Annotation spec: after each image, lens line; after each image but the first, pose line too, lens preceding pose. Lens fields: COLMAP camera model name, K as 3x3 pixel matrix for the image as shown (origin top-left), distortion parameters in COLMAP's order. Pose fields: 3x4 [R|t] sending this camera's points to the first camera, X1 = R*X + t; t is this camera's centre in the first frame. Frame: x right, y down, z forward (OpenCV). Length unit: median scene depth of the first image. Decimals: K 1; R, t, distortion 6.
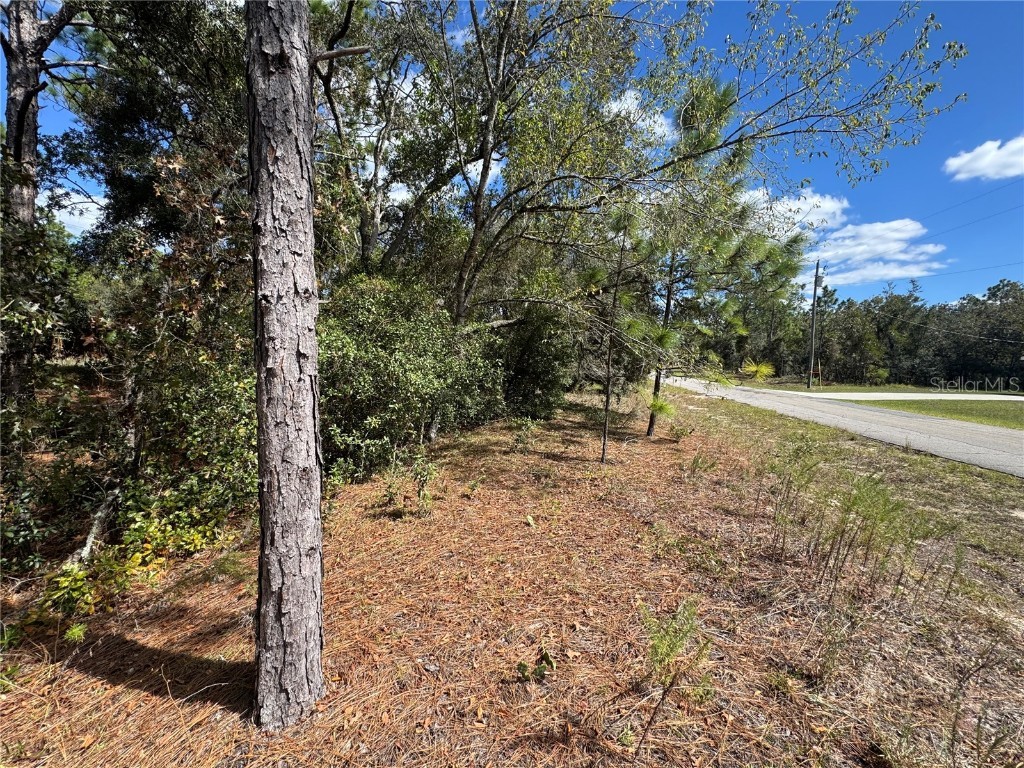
lens RADIAL K [[406.7, 0, 512.6], [0, 406.7, 385.5], [0, 0, 1]] dist [-0.000946, -0.000106]
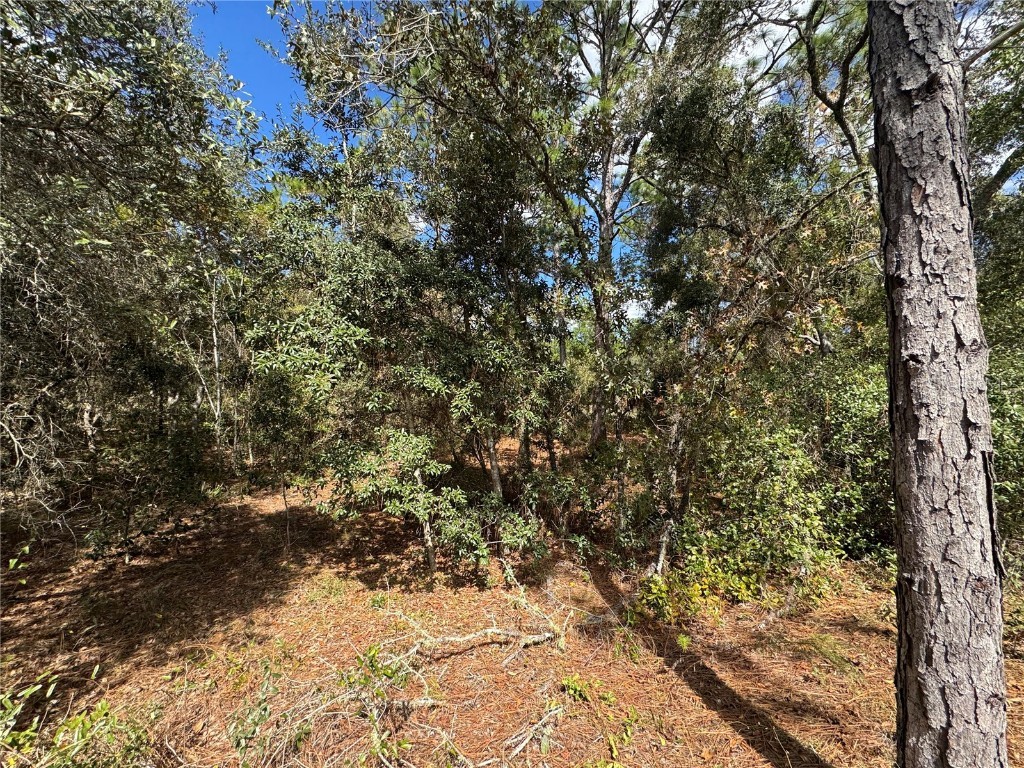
lens RADIAL K [[406.7, 0, 509.6], [0, 406.7, 384.8], [0, 0, 1]] dist [-0.000946, -0.000106]
pose [[0.481354, -0.060647, -0.874426, -0.260602], [-0.045512, 0.994529, -0.094031, -0.037994], [0.875344, 0.085058, 0.475960, -0.139367]]
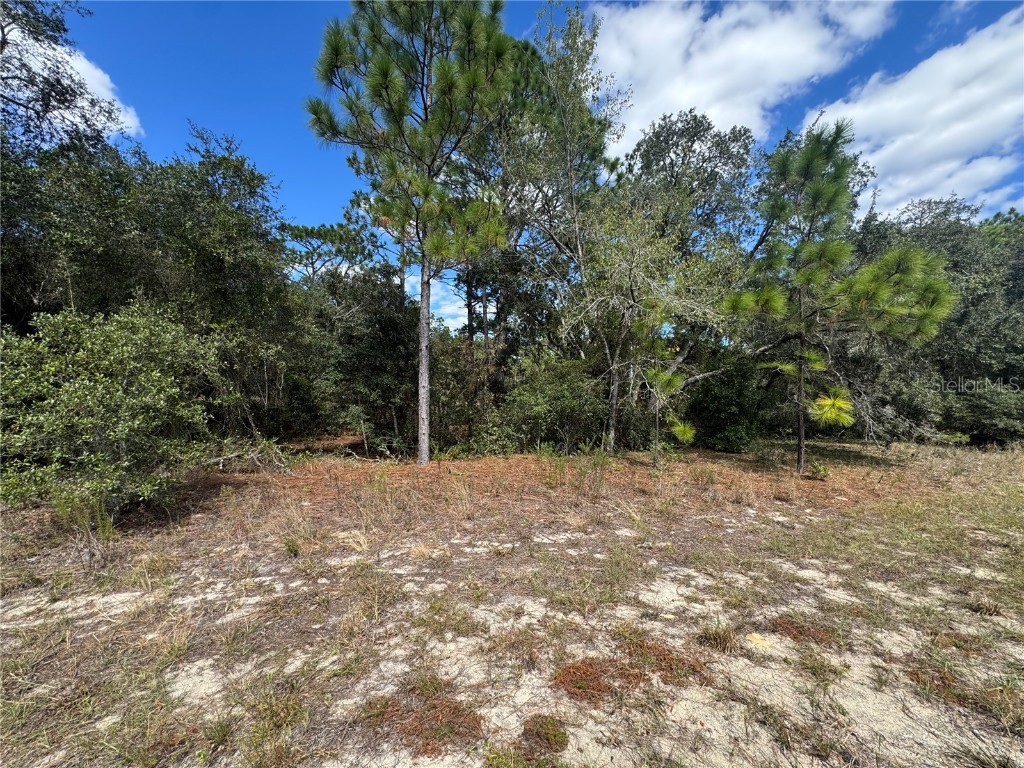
lens RADIAL K [[406.7, 0, 513.1], [0, 406.7, 383.4], [0, 0, 1]] dist [-0.000946, -0.000106]
pose [[0.509835, -0.064652, -0.857840, 4.996950], [-0.049325, 0.993335, -0.104179, 0.258206], [0.858857, 0.095427, 0.503248, -0.789748]]
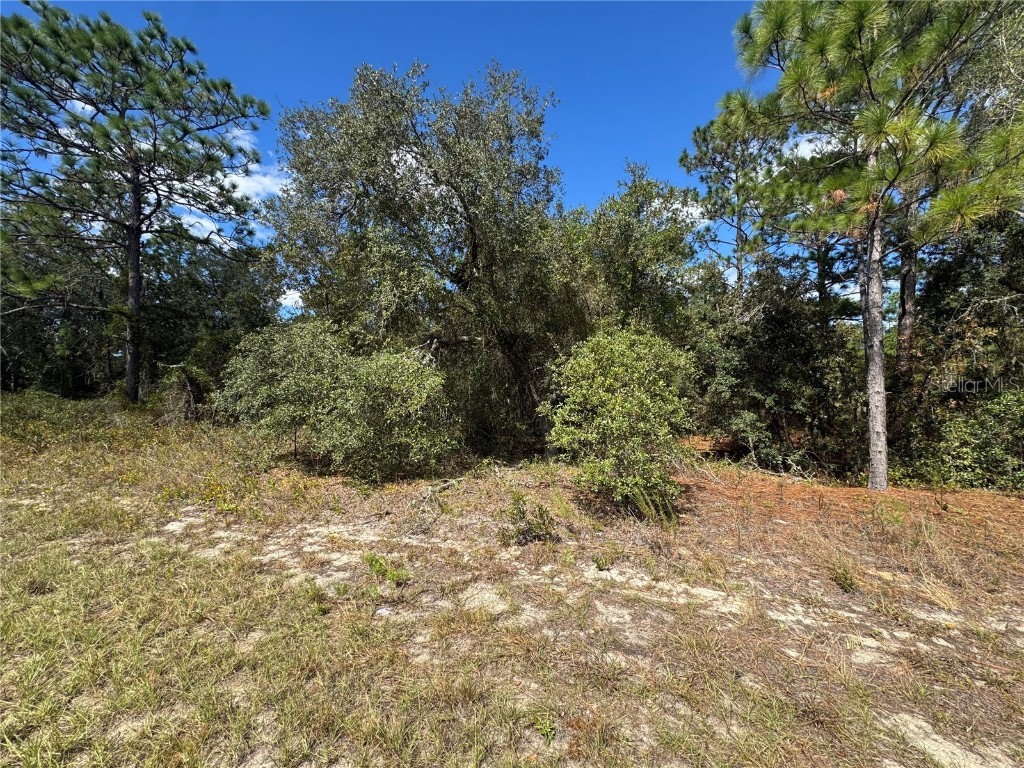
lens RADIAL K [[406.7, 0, 511.3], [0, 406.7, 385.8], [0, 0, 1]] dist [-0.000946, -0.000106]
pose [[-0.155200, -0.065590, -0.985703, 4.549100], [-0.092555, 0.994370, -0.051594, 0.310251], [0.983538, 0.083224, -0.160397, -2.269808]]
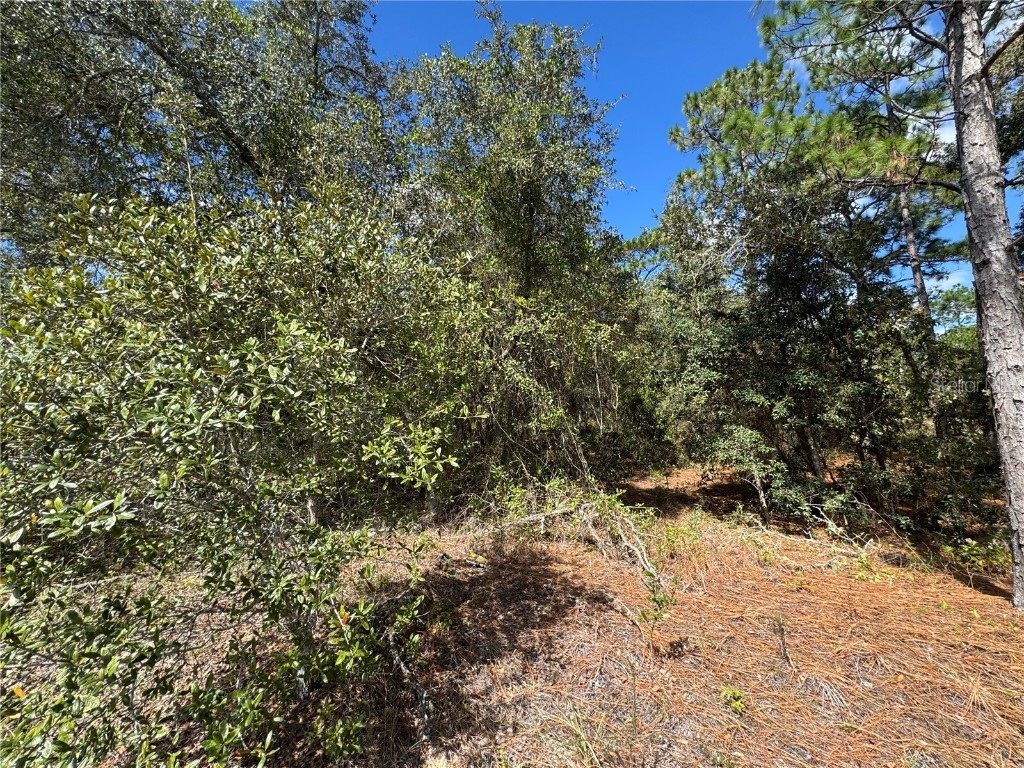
lens RADIAL K [[406.7, 0, 511.6], [0, 406.7, 384.4], [0, 0, 1]] dist [-0.000946, -0.000106]
pose [[-0.226524, -0.124980, -0.965954, 1.807507], [-0.063370, 0.991523, -0.113428, 0.207286], [0.971942, 0.035519, -0.232524, -0.817013]]
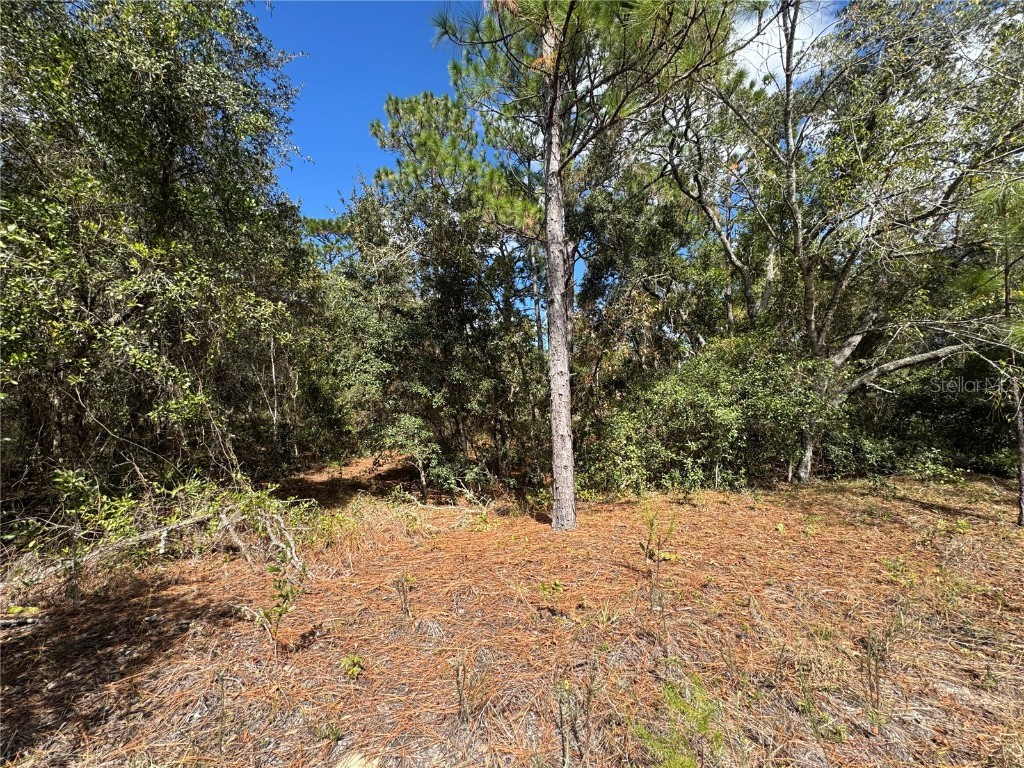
lens RADIAL K [[406.7, 0, 511.5], [0, 406.7, 384.3], [0, 0, 1]] dist [-0.000946, -0.000106]
pose [[0.472583, -0.098925, -0.875716, 1.824628], [-0.025427, 0.991736, -0.125753, 0.222286], [0.880919, 0.081695, 0.466162, -0.638096]]
